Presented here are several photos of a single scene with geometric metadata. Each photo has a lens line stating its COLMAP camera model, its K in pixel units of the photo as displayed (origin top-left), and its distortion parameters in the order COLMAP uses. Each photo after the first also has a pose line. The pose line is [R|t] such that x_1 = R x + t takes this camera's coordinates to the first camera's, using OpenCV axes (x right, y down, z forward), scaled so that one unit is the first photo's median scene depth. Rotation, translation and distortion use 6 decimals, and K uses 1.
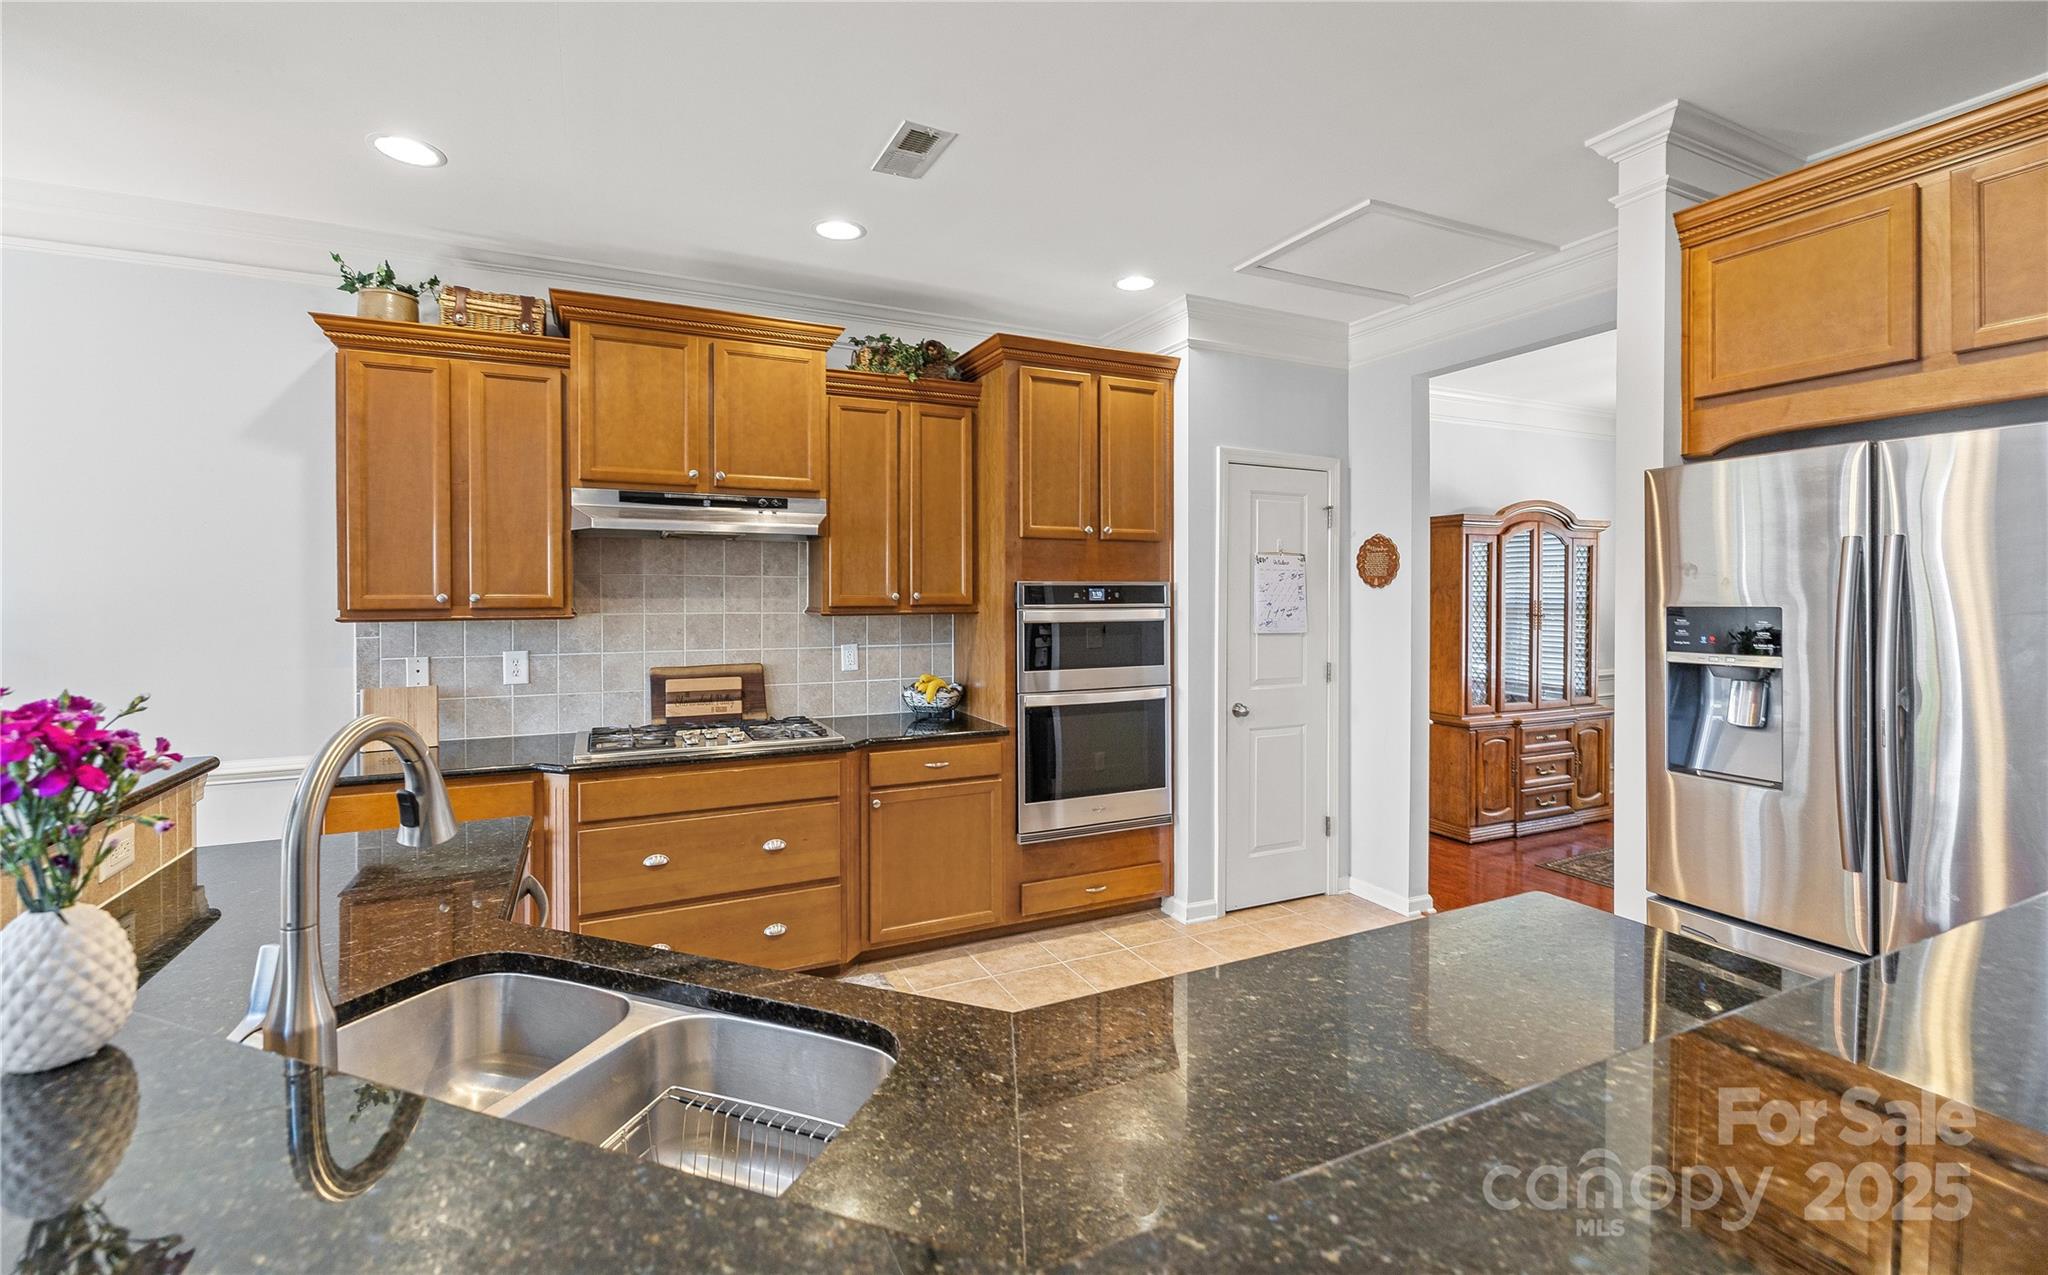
lens RADIAL K [[862.2, 0, 1008.6], [0, 862.2, 597.2], [0, 0, 1]] dist [-0.002993, 0.000468]
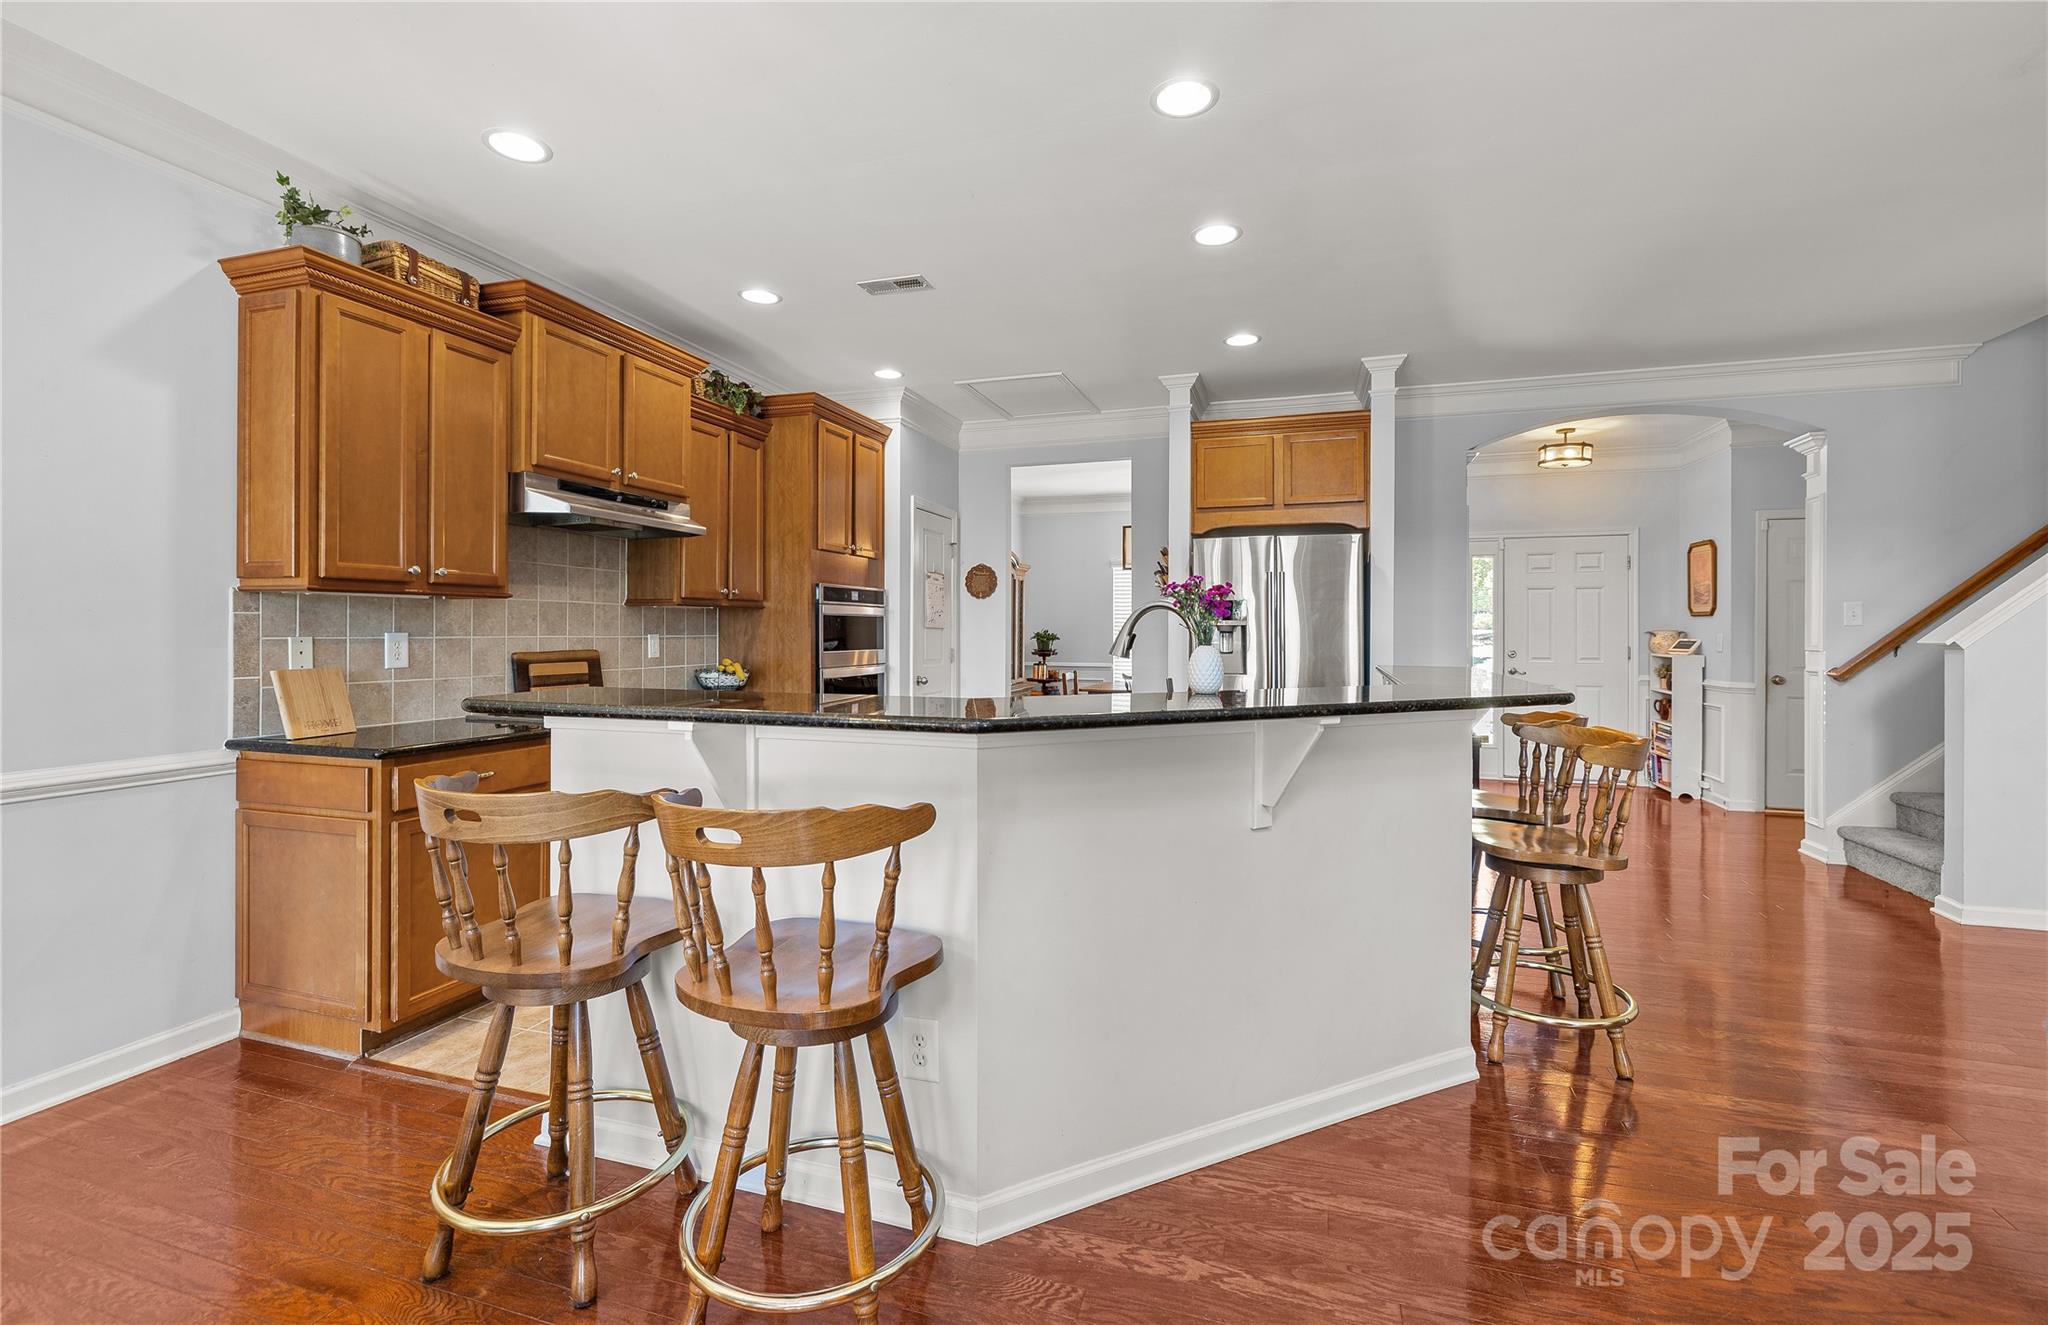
lens RADIAL K [[881.0, 0, 1014.8], [0, 881.0, 628.4], [0, 0, 1]] dist [0.000454, 0.000536]
pose [[0.692374, 0.005580, 0.721517, -0.739168], [-0.000719, 0.999975, -0.007044, 0.059208], [-0.721539, 0.004358, 0.692360, -0.138101]]
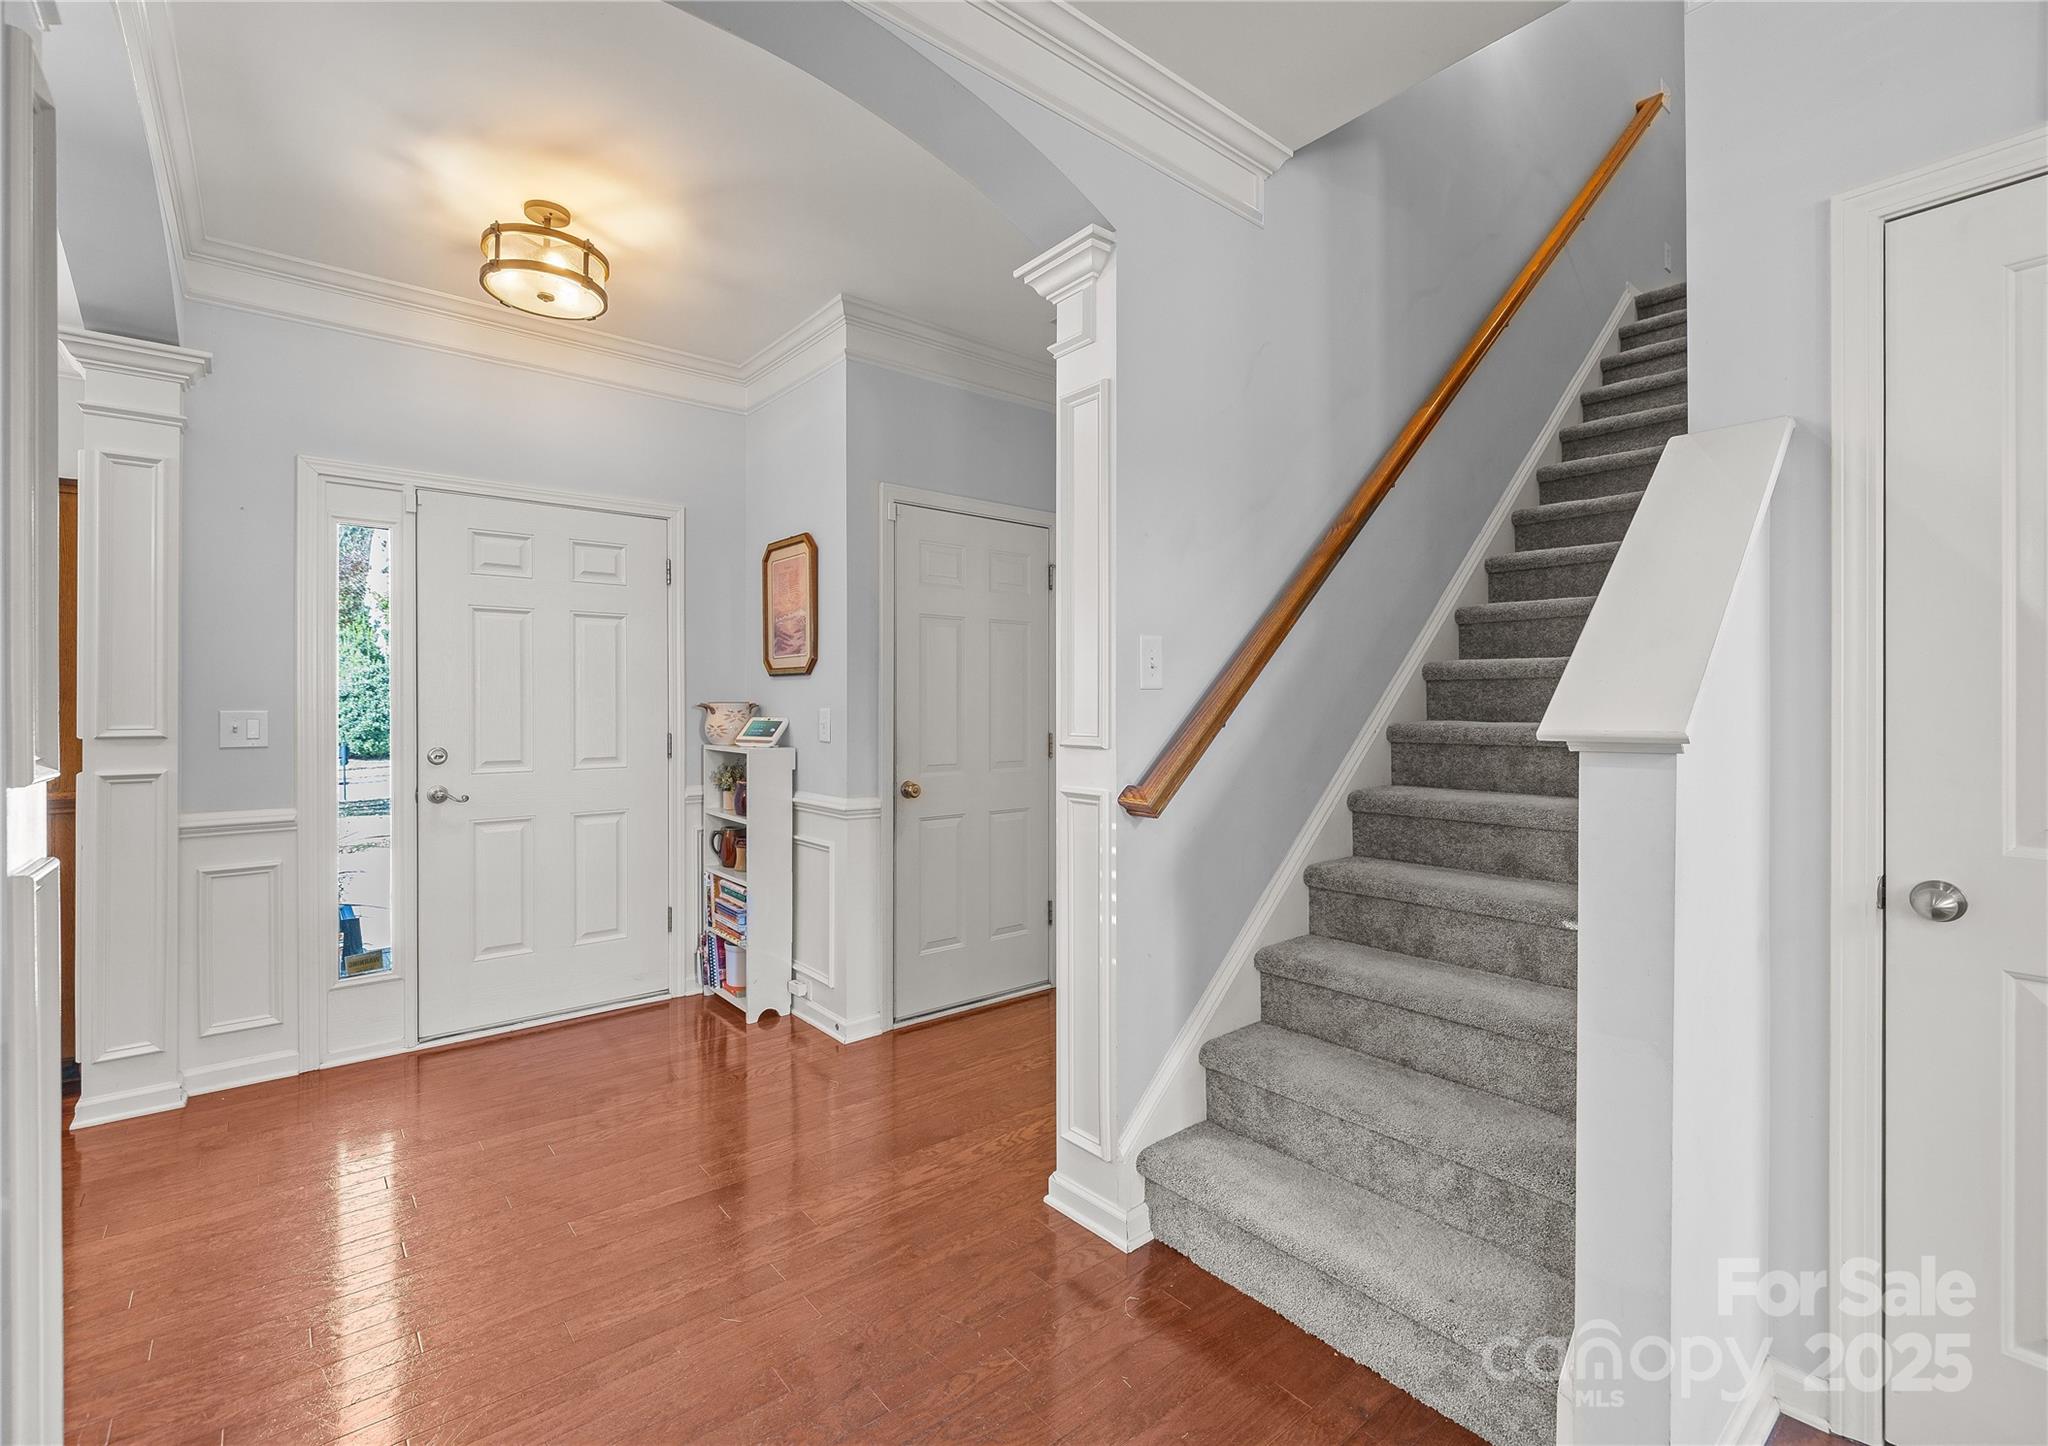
lens RADIAL K [[938.1, 0, 1021.9], [0, 938.1, 712.0], [0, 0, 1]] dist [-0.001335, 0.000192]
pose [[-0.242805, -0.003009, 0.970070, 0.491136], [0.004845, 0.999979, 0.004314, 0.057598], [-0.970063, 0.005747, -0.242785, 0.105836]]
